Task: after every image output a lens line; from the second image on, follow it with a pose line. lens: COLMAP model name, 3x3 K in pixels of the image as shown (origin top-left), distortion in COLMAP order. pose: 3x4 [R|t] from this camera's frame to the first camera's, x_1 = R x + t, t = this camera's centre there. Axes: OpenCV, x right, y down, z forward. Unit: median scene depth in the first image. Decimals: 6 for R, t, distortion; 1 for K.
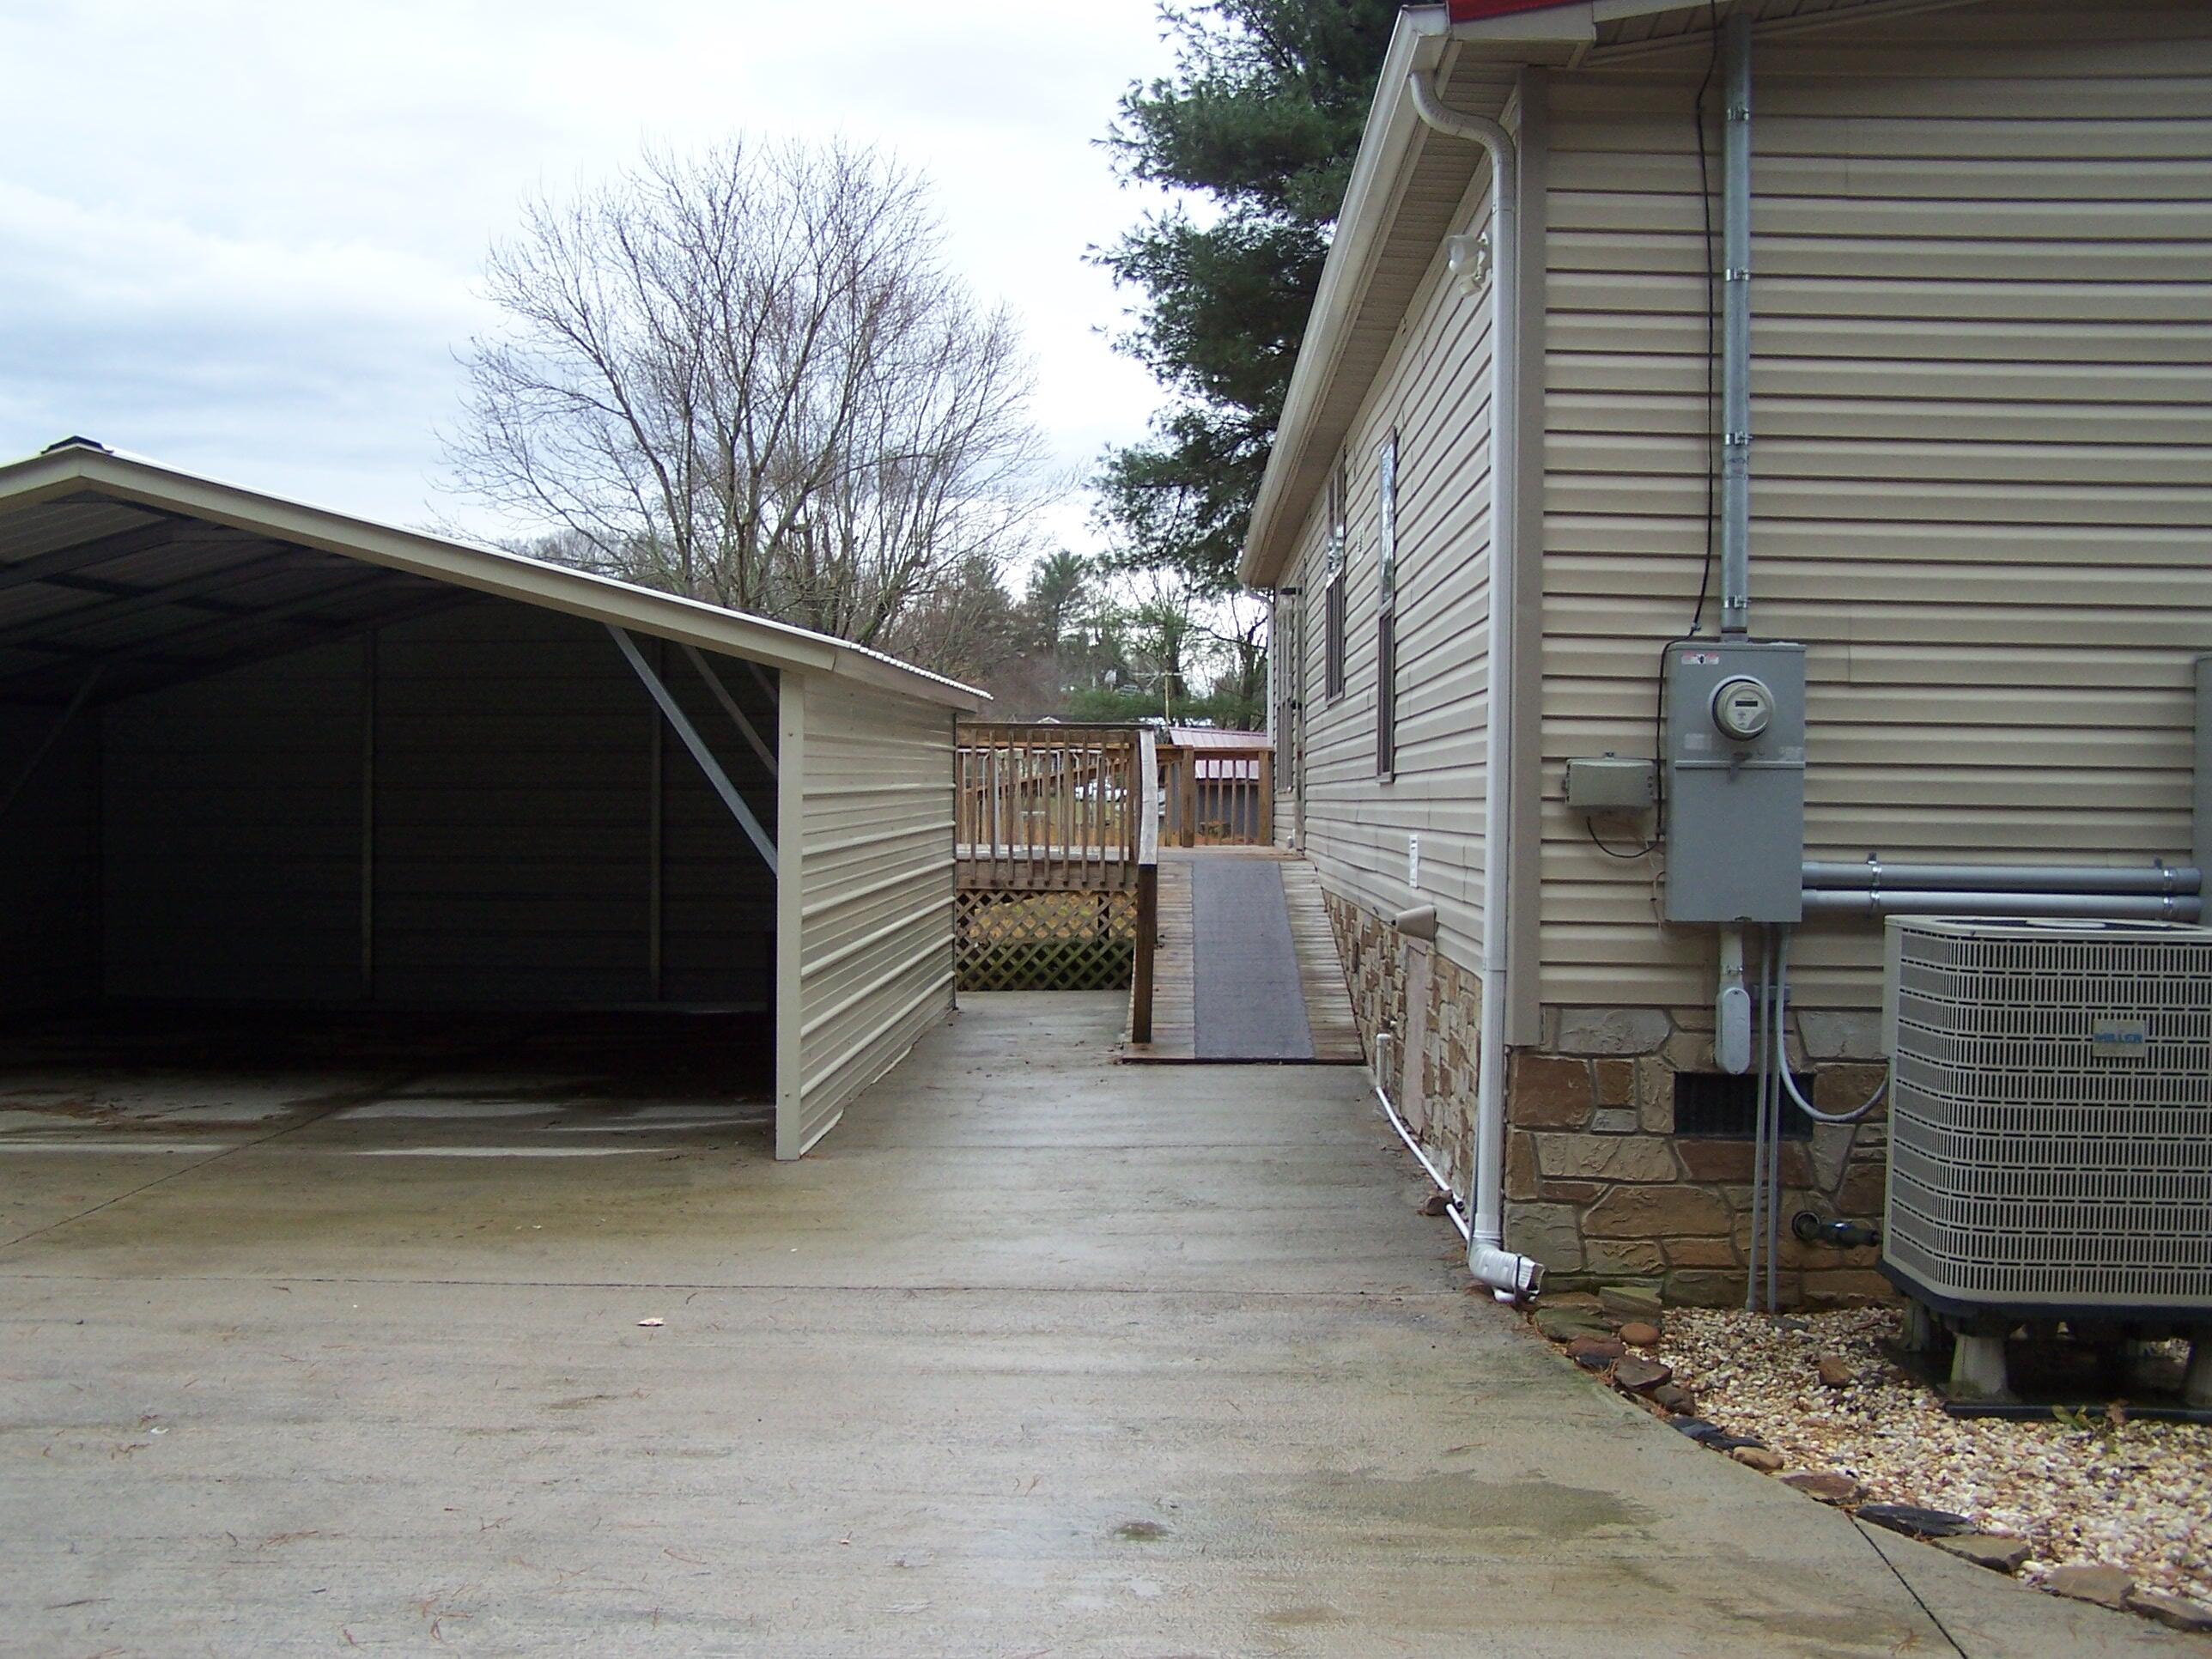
lens RADIAL K [[2510.3, 0, 1104.0], [0, 2510.3, 831.1], [0, 0, 1]] dist [-0.114941, 0.000000]
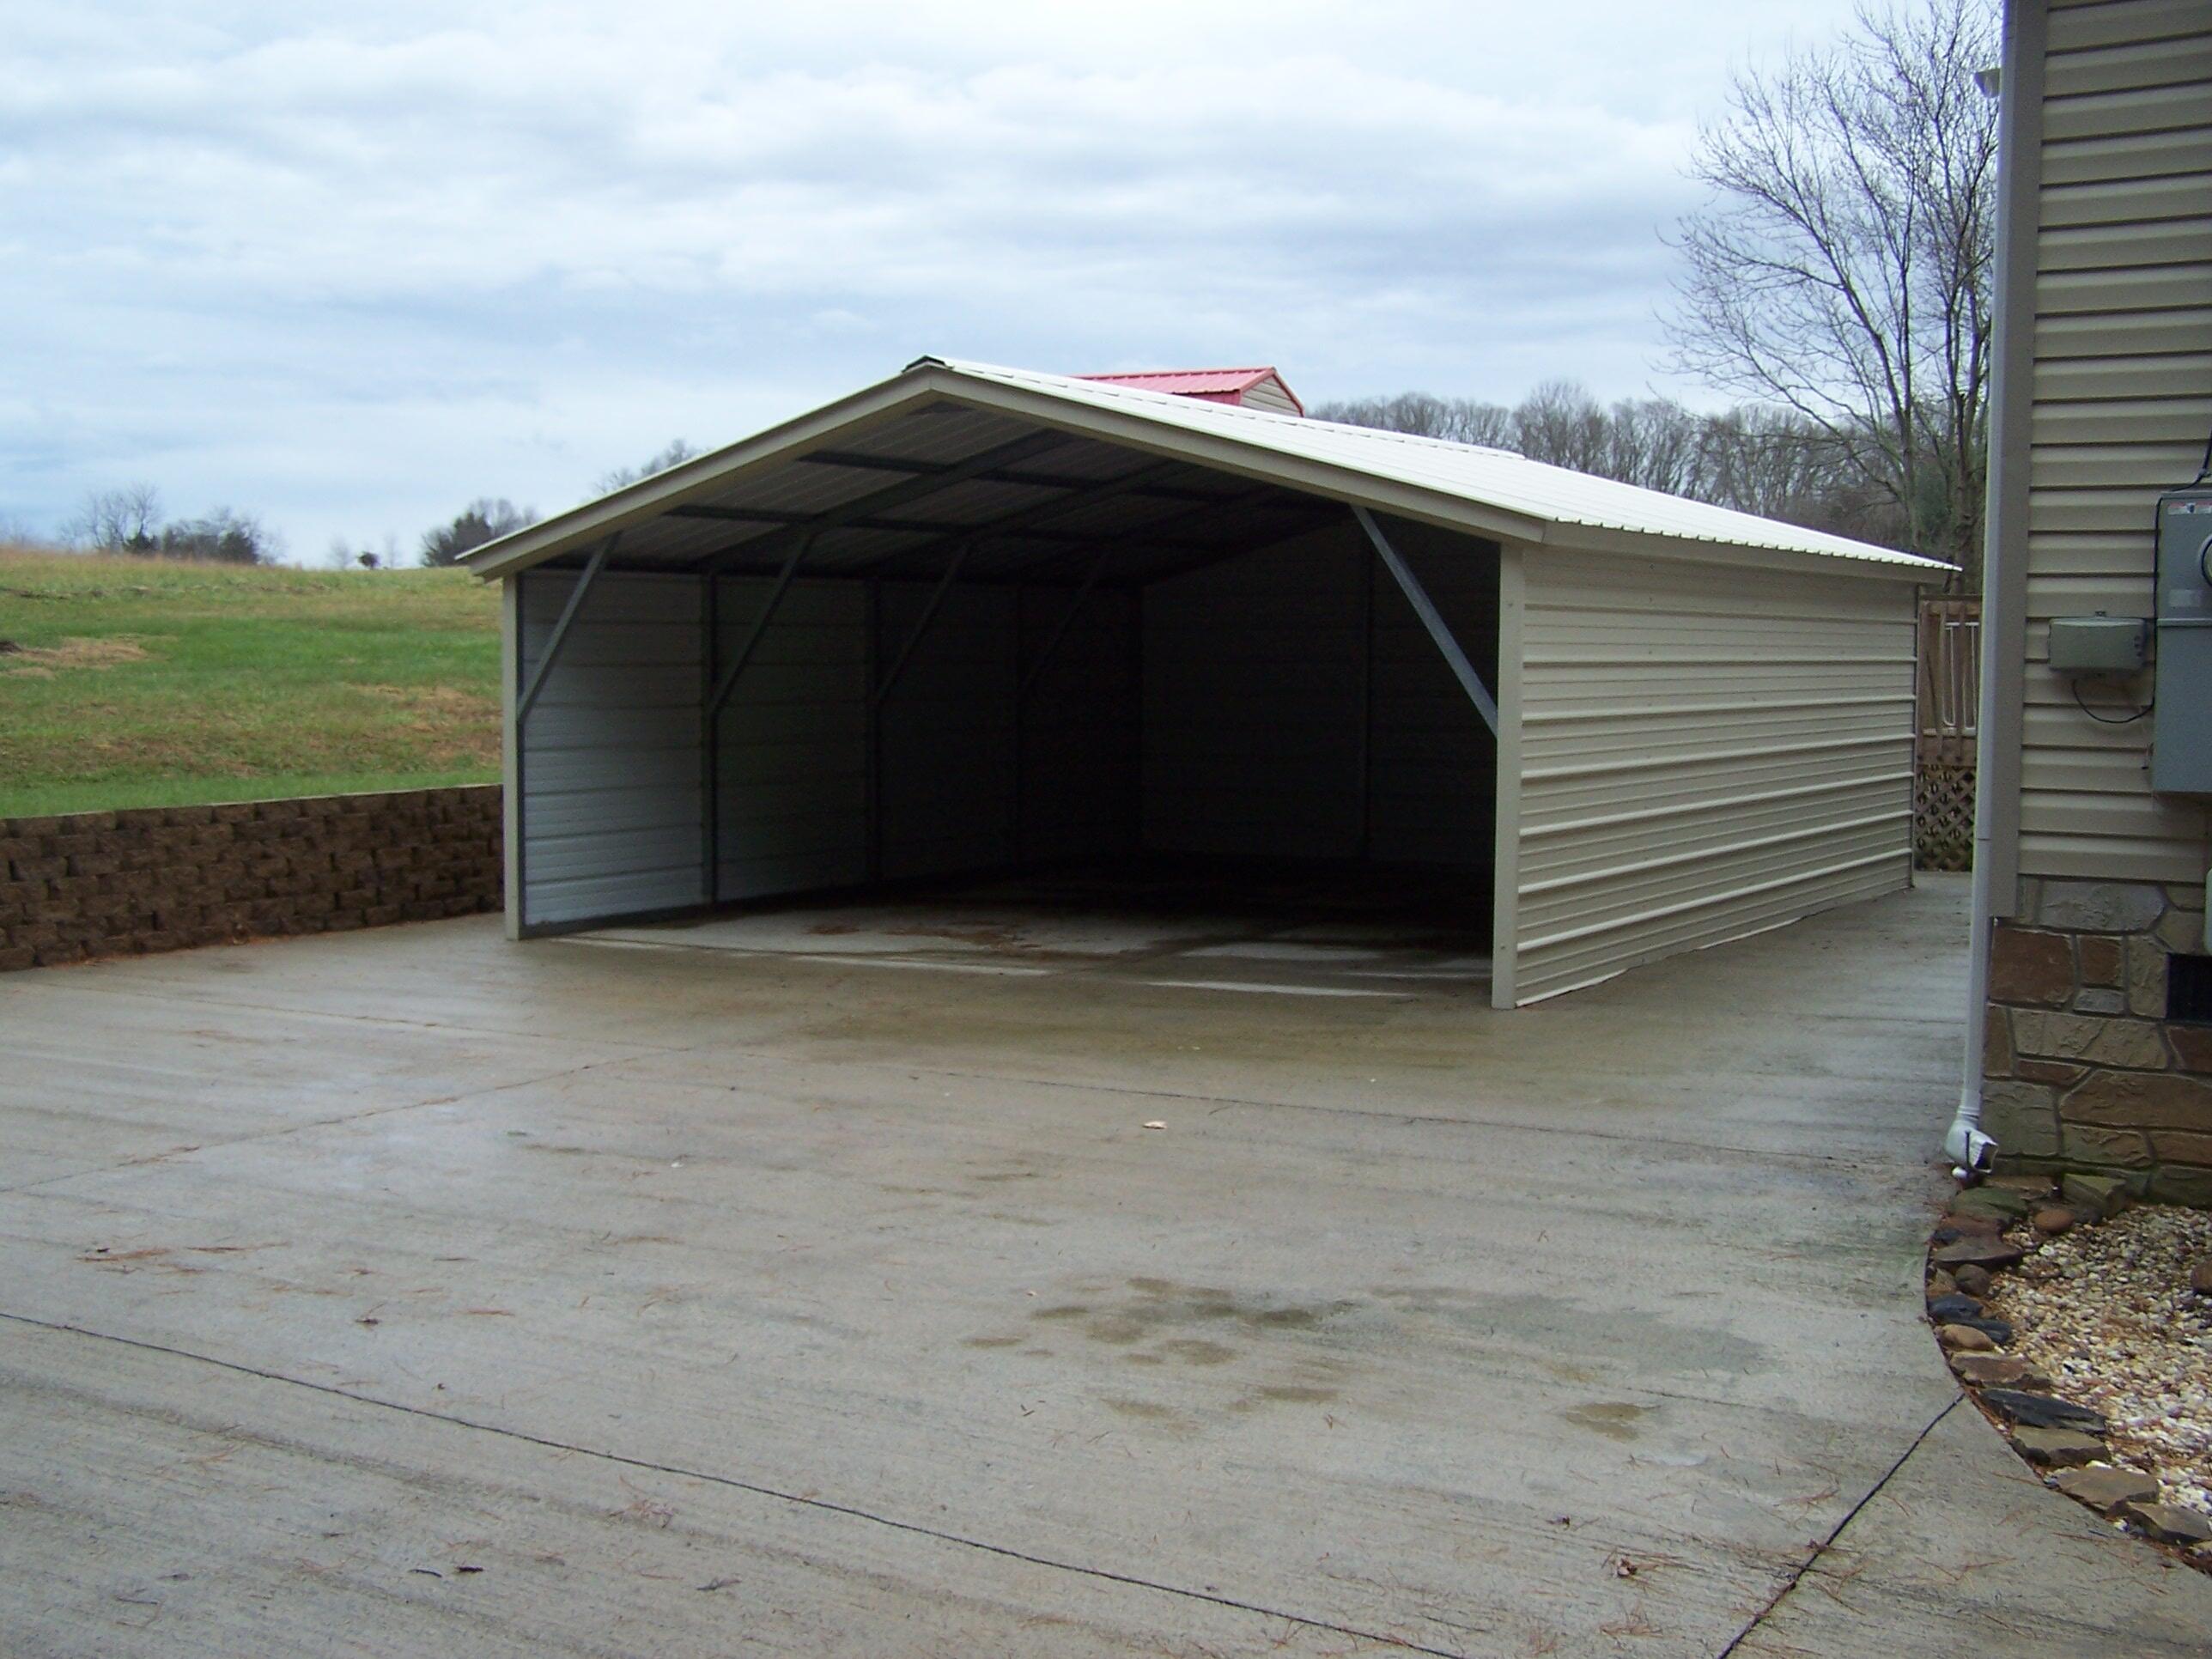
lens RADIAL K [[2510.3, 0, 1060.5], [0, 2510.3, 836.2], [0, 0, 1]] dist [-0.114941, 0.000000]
pose [[0.865010, 0.029601, -0.500881, 0.328619], [-0.004604, 0.998685, 0.051068, 0.007796], [0.501734, -0.041868, 0.864008, -0.001039]]
